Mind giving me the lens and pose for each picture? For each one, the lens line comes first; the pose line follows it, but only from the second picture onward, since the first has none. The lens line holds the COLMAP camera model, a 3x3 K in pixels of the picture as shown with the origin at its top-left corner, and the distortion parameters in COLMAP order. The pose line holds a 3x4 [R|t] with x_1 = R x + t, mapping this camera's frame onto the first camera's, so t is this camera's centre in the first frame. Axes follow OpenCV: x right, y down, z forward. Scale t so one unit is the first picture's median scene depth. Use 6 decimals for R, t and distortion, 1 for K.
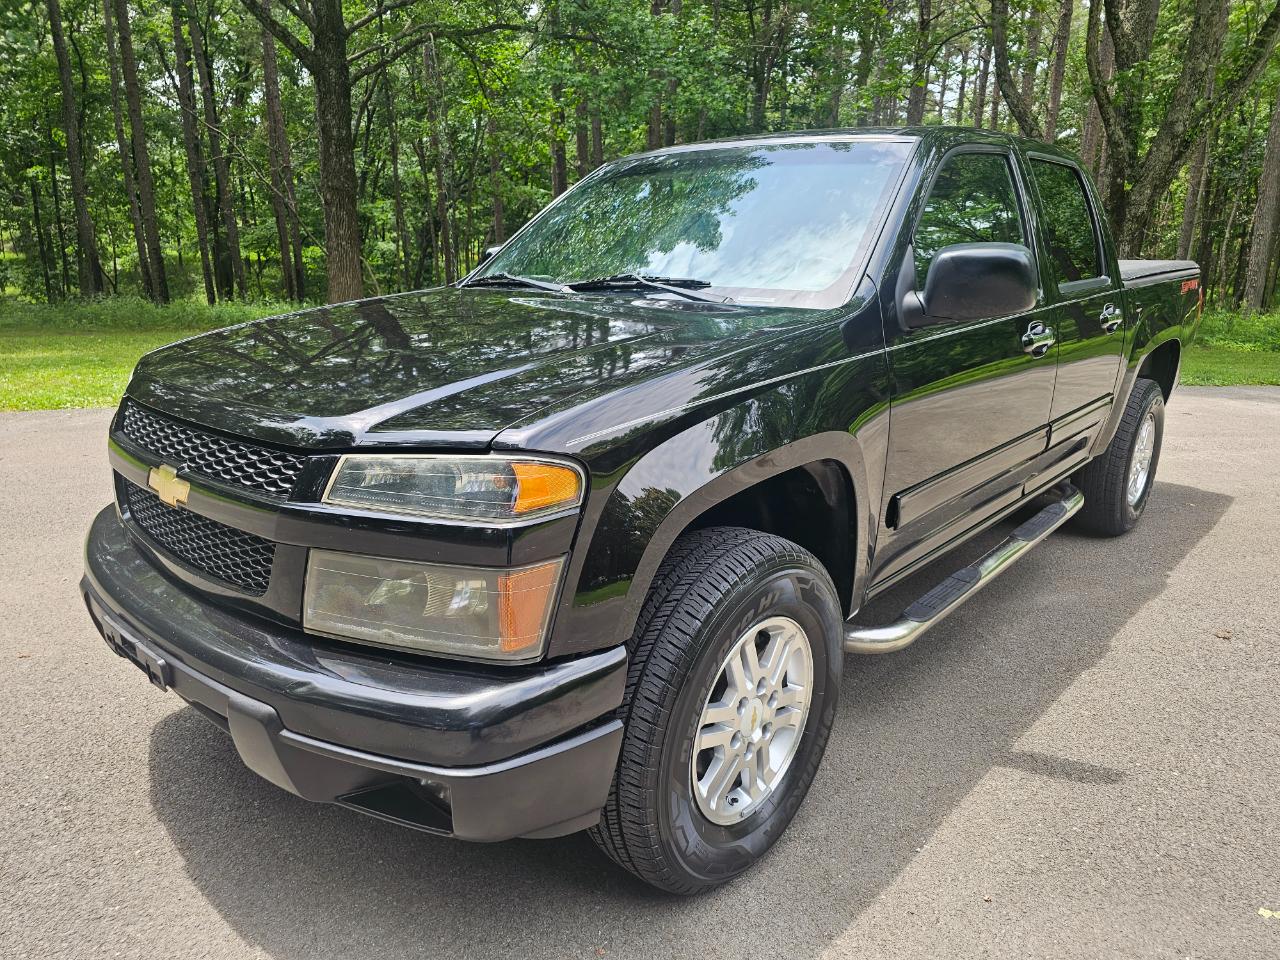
lens RADIAL K [[849.6, 0, 641.1], [0, 849.6, 461.5], [0, 0, 1]] dist [0.044926, -0.035851]
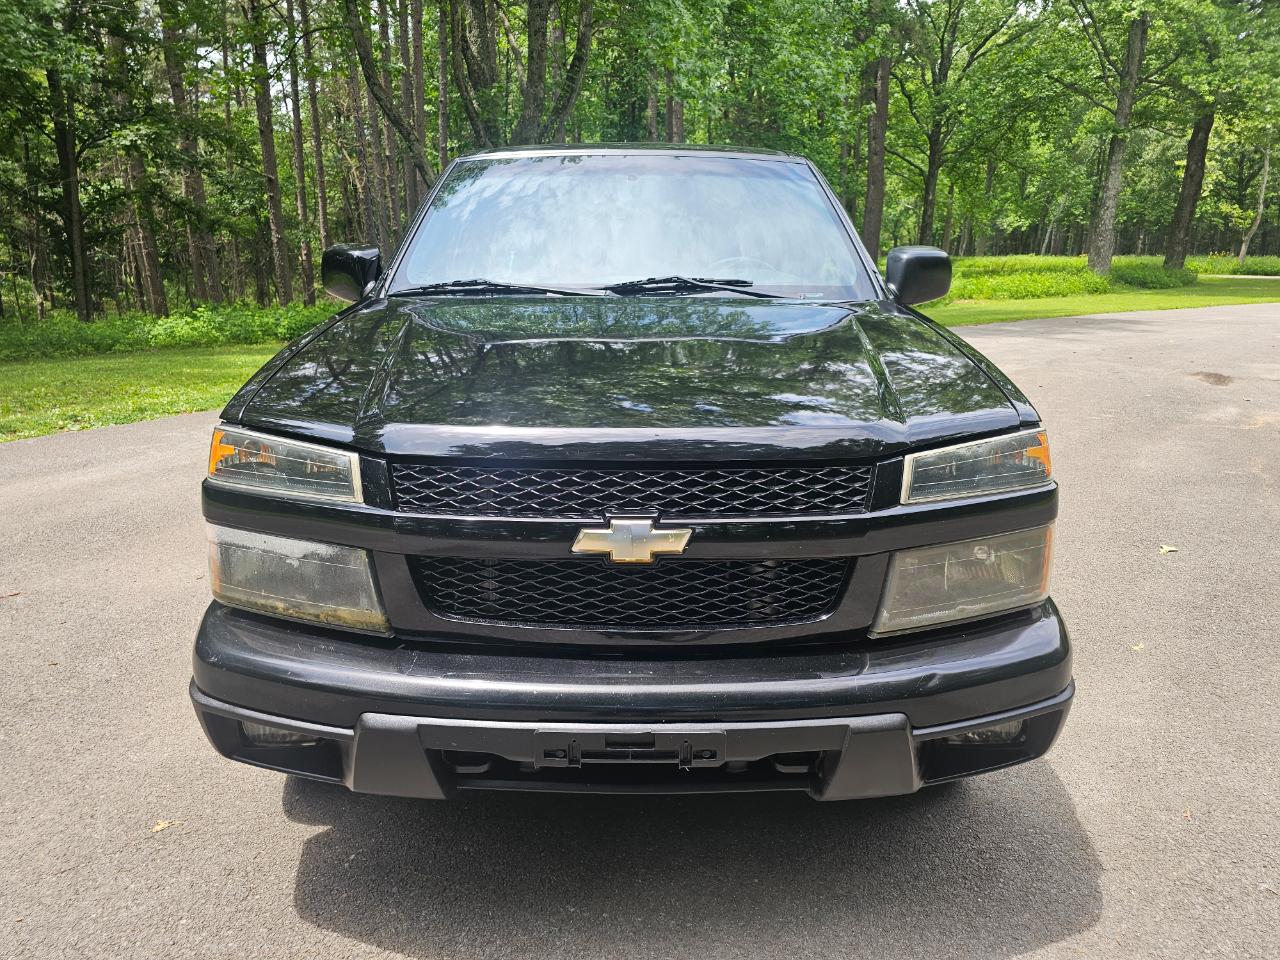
lens RADIAL K [[849.6, 0, 641.1], [0, 849.6, 461.5], [0, 0, 1]] dist [0.044926, -0.035851]
pose [[0.781751, -0.147744, 0.605836, -0.737227], [0.145755, 0.987908, 0.052842, -0.062131], [-0.606317, 0.046995, 0.793833, 0.220080]]
